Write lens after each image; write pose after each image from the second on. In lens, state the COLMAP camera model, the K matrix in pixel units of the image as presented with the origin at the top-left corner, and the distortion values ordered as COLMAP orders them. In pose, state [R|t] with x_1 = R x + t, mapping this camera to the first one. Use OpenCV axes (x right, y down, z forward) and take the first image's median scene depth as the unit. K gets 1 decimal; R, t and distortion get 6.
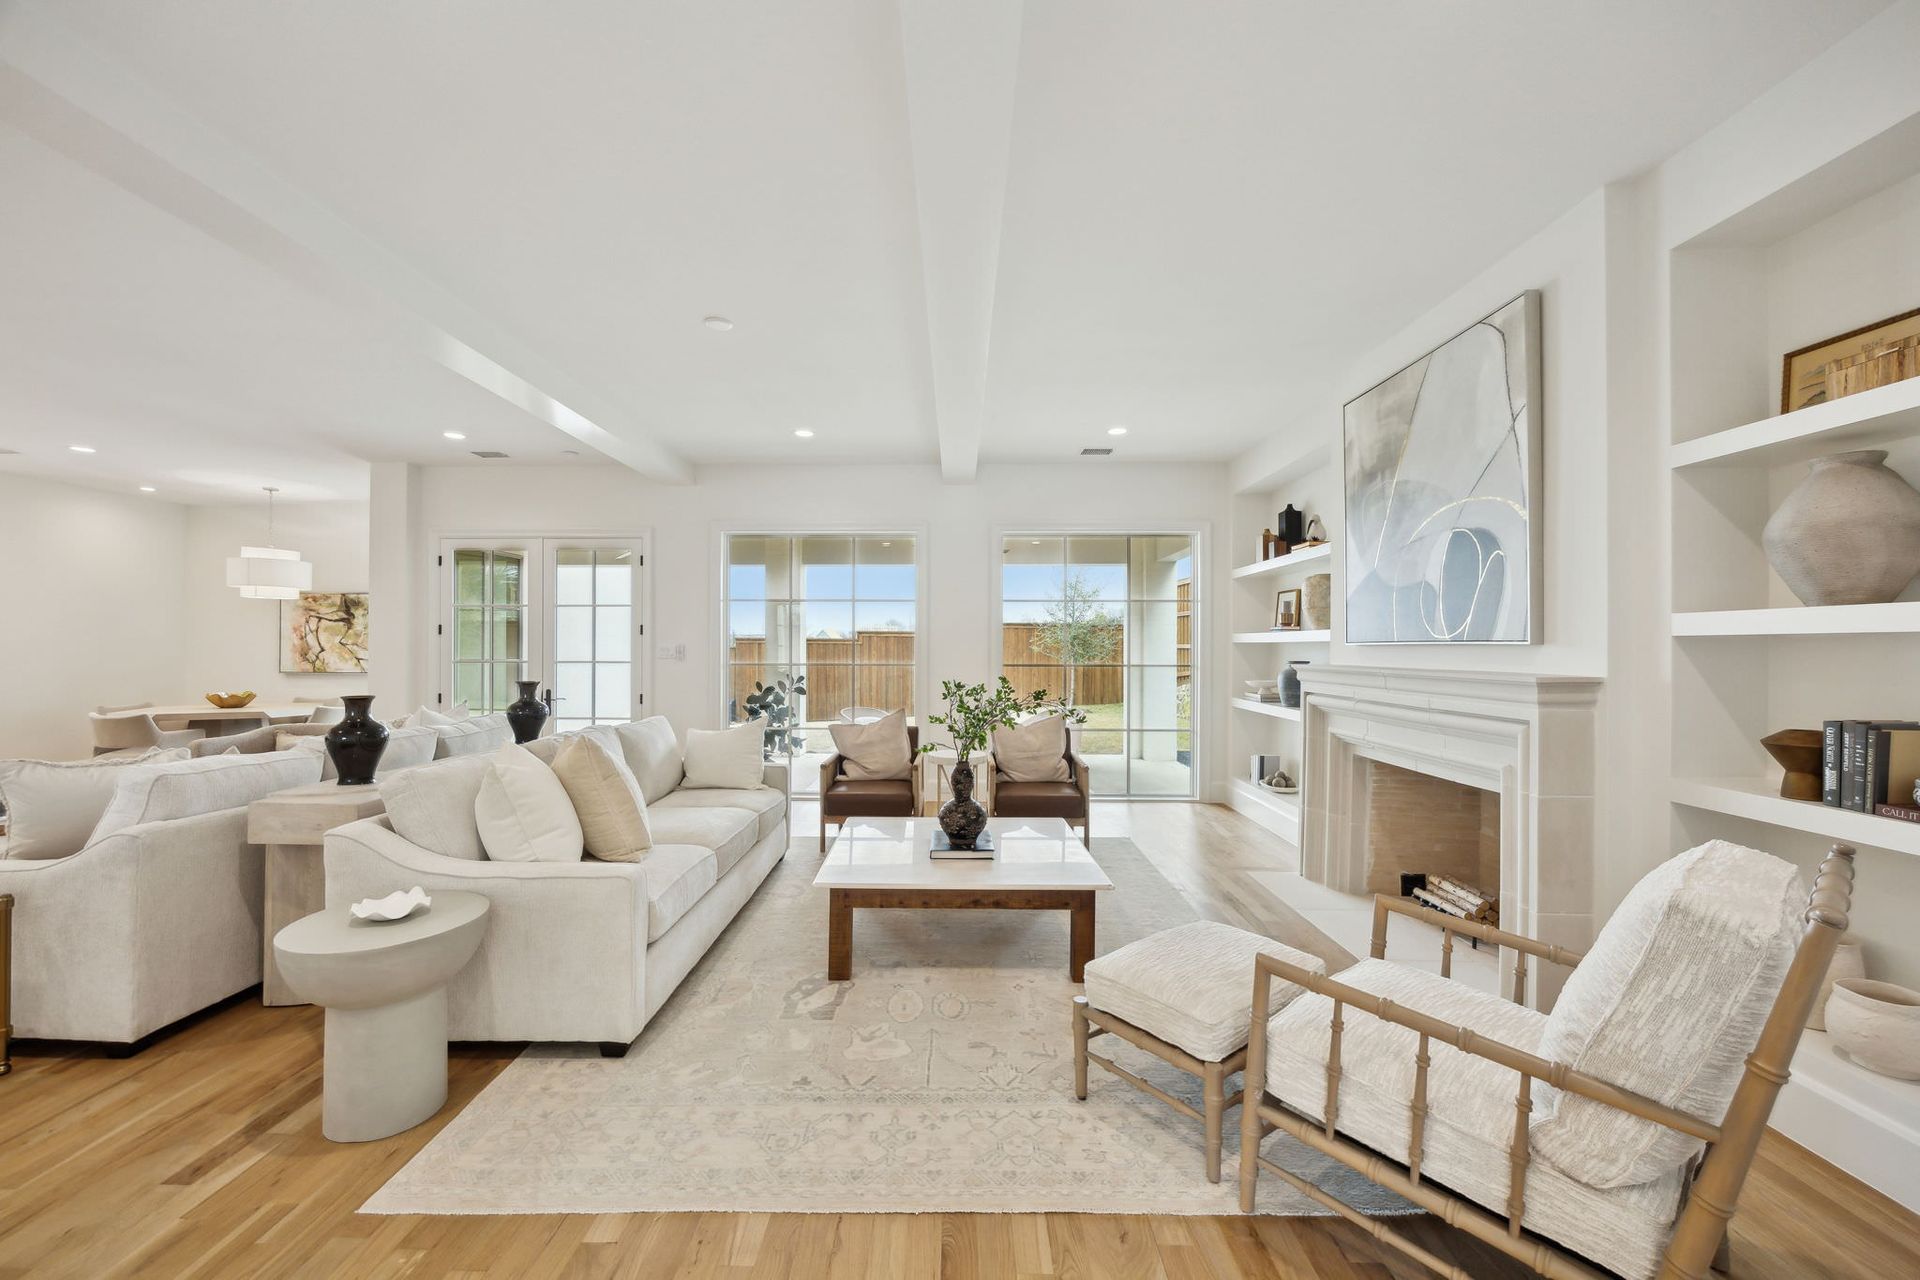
lens RADIAL K [[750.2, 0, 962.7], [0, 750.2, 644.5], [0, 0, 1]] dist [0.000170, 0.000082]
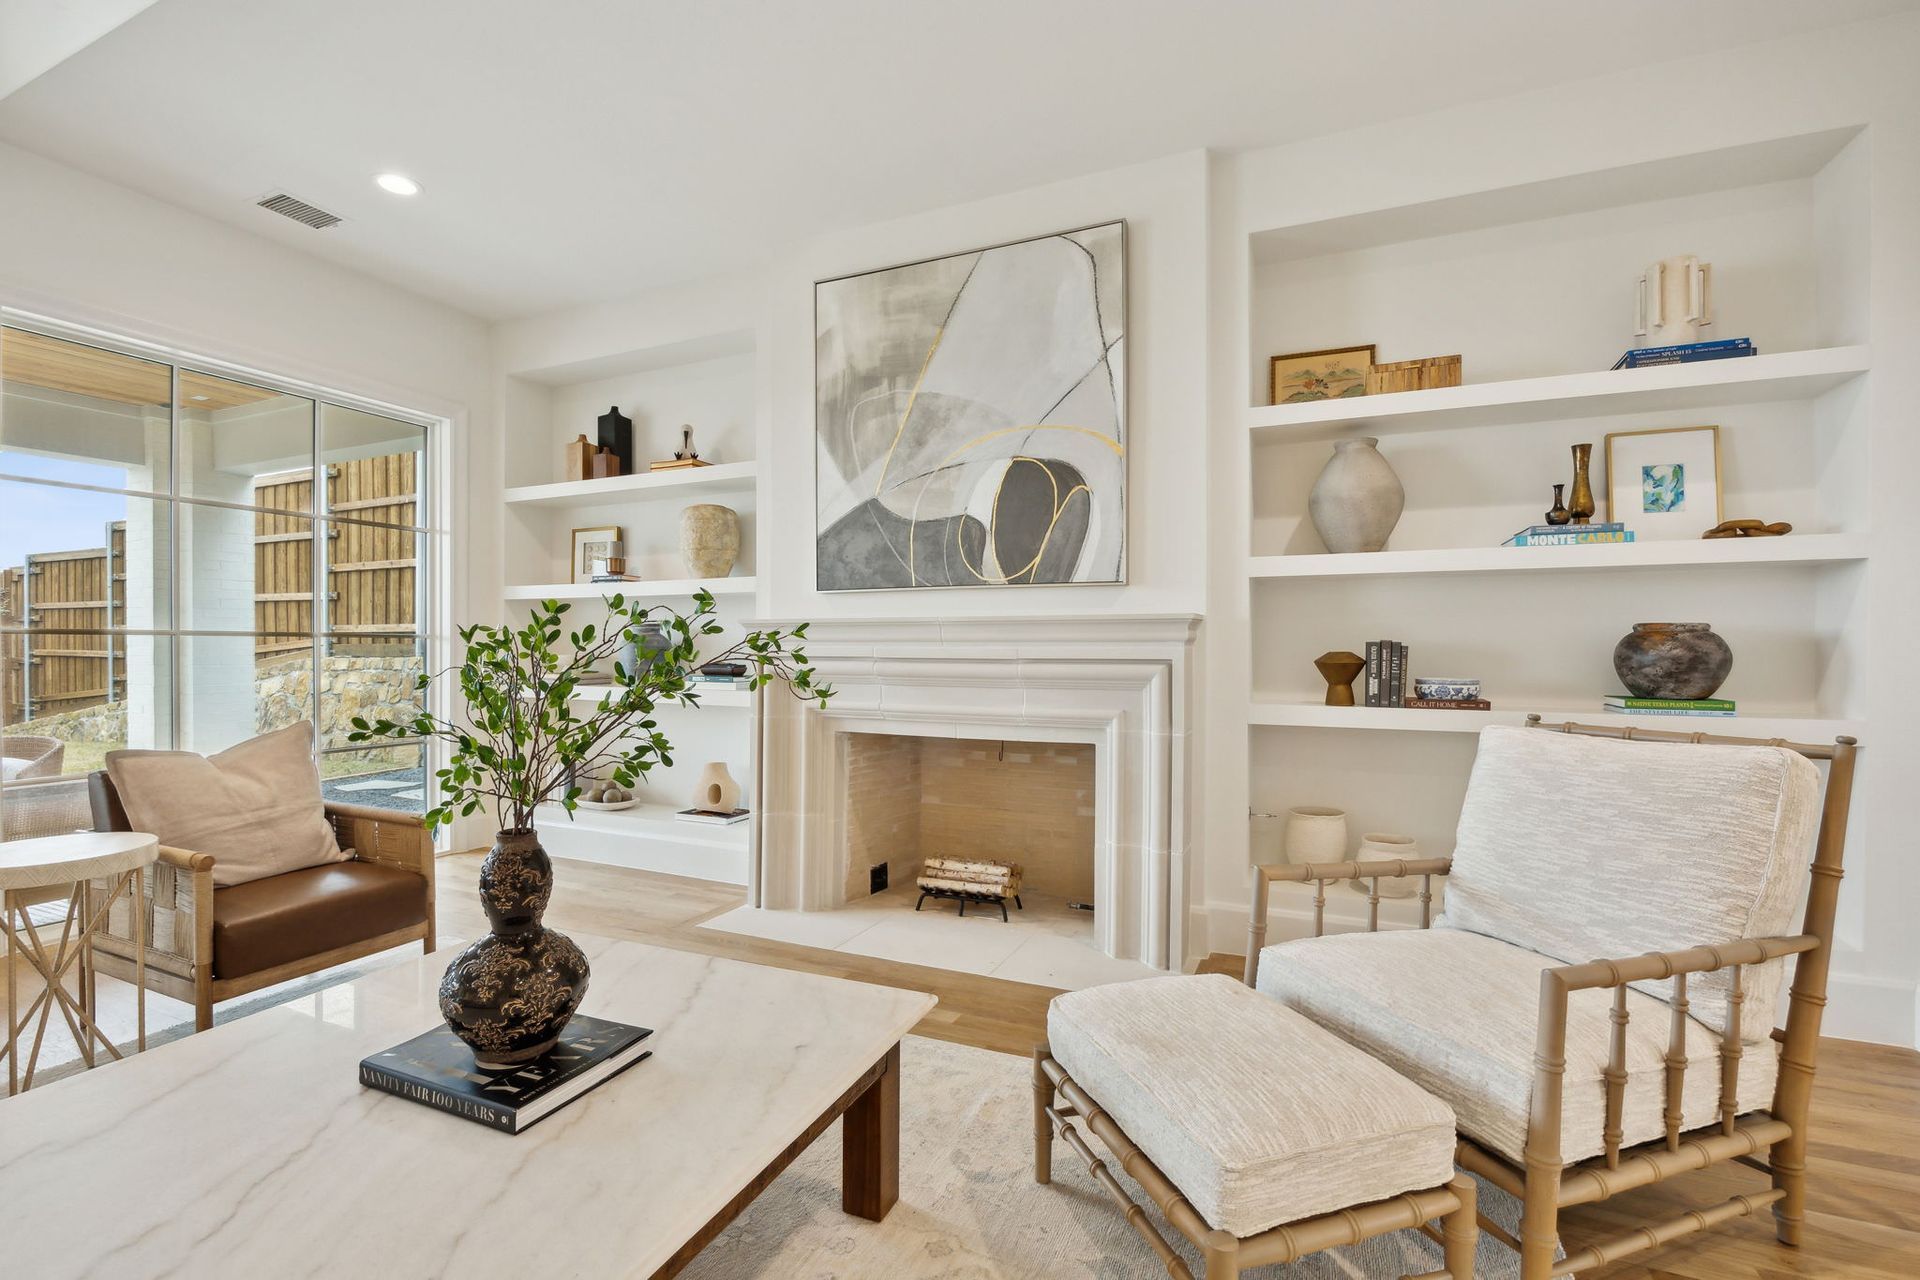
lens RADIAL K [[844.4, 0, 961.2], [0, 844.4, 653.1], [0, 0, 1]] dist [-0.019141, -0.000255]
pose [[0.408216, -0.010878, 0.912821, -0.259296], [-0.002677, 0.999910, 0.013113, 0.058613], [-0.912882, -0.007797, 0.408150, 0.587327]]
